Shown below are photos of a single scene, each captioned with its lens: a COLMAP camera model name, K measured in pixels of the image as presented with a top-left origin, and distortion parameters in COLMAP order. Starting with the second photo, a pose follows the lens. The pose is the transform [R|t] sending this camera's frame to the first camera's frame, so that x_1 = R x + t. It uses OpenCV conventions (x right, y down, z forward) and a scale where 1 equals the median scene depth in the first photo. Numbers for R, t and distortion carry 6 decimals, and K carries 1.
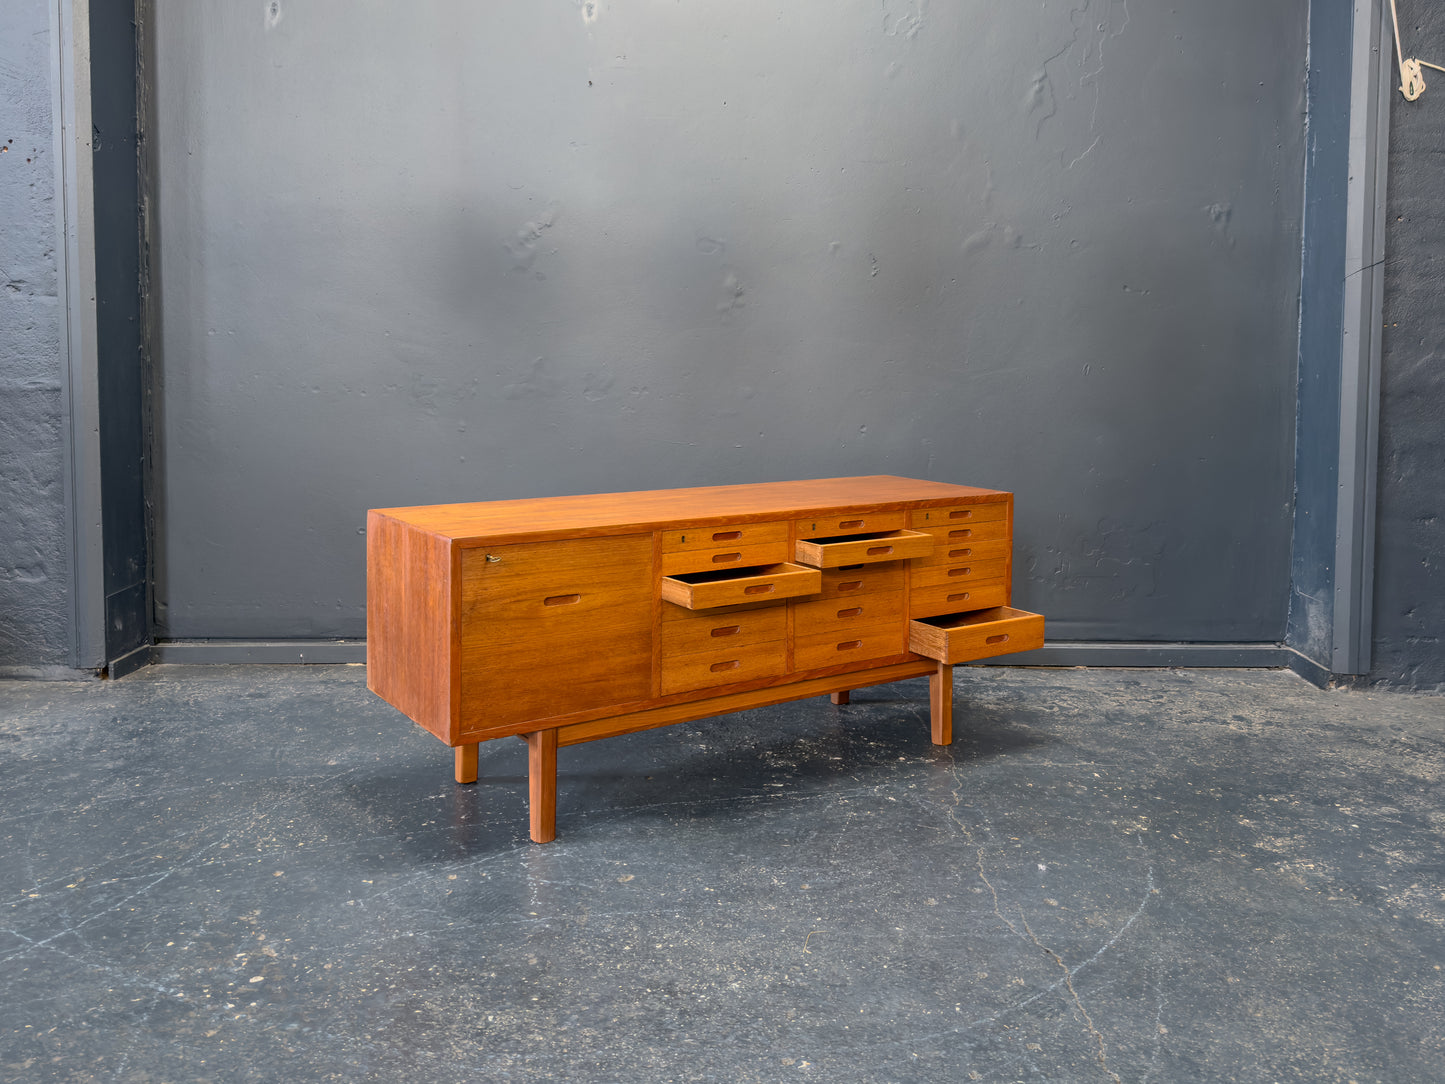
lens RADIAL K [[1213.8, 0, 734.7], [0, 1213.8, 435.0], [0, 0, 1]] dist [0.178706, -0.390348]
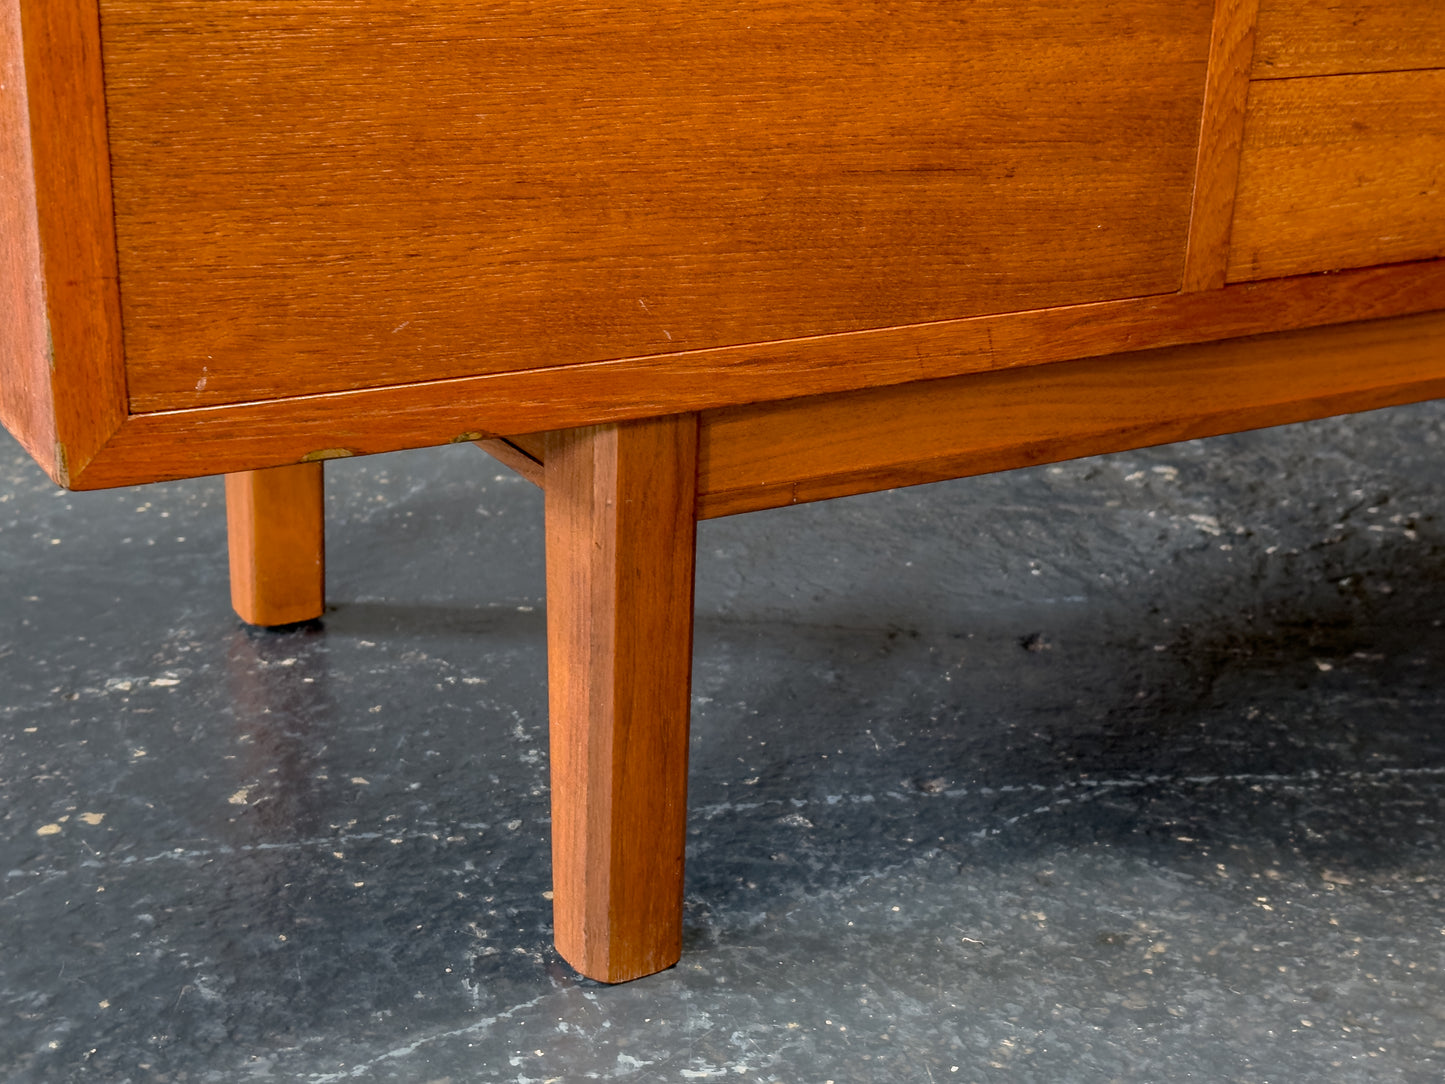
lens RADIAL K [[2142.0, 0, 726.0], [0, 2142.0, 561.7], [0, 0, 1]] dist [0.195267, -0.523966]
pose [[0.997094, 0.046996, -0.059958, -0.118350], [-0.028107, 0.958459, 0.283843, 0.166031], [0.070807, -0.281332, 0.956994, 0.677840]]
